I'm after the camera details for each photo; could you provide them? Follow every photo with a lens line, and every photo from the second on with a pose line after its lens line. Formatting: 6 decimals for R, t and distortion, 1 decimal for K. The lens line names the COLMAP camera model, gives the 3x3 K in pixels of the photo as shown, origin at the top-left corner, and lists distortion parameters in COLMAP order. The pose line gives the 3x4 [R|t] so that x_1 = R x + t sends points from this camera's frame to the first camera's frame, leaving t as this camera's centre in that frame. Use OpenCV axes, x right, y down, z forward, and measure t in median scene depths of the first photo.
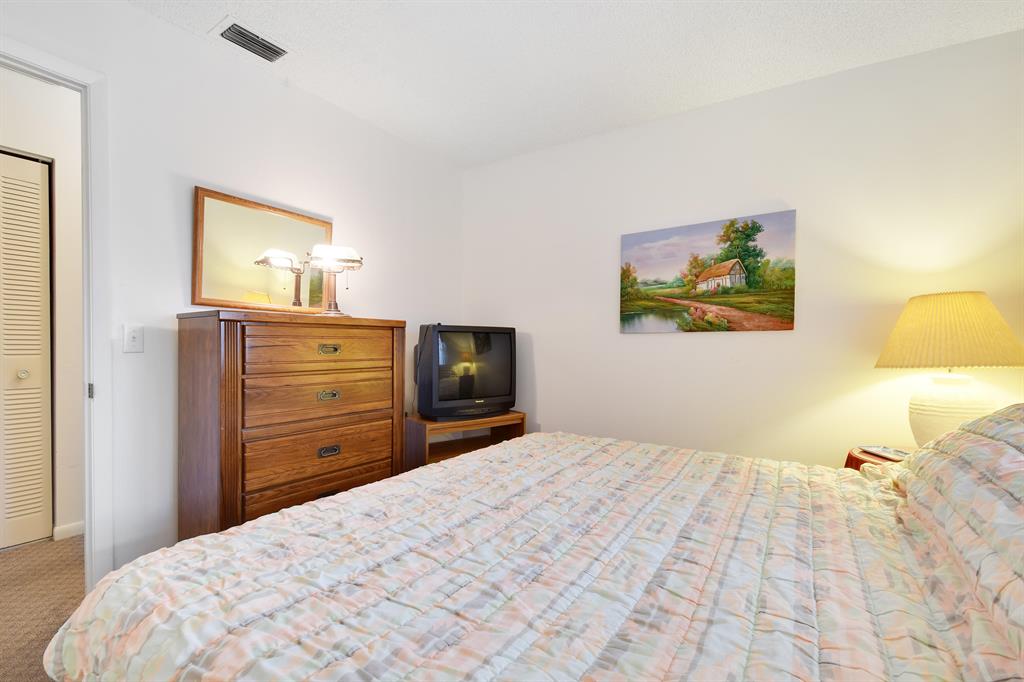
lens RADIAL K [[446.5, 0, 508.7], [0, 446.5, 349.1], [0, 0, 1]] dist [0.021738, -0.025994]
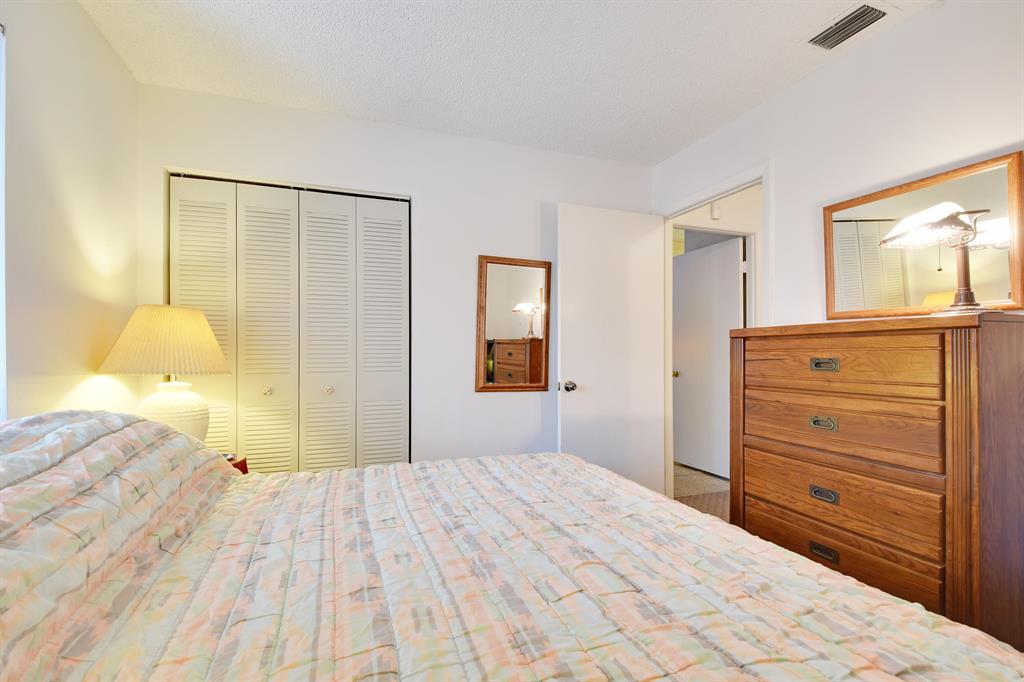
lens RADIAL K [[446.5, 0, 508.7], [0, 446.5, 349.1], [0, 0, 1]] dist [0.021738, -0.025994]
pose [[-0.572001, -0.019945, -0.820011, 0.568040], [-0.019920, 0.999747, -0.010422, -0.007948], [0.820011, 0.010373, -0.572254, 0.998436]]
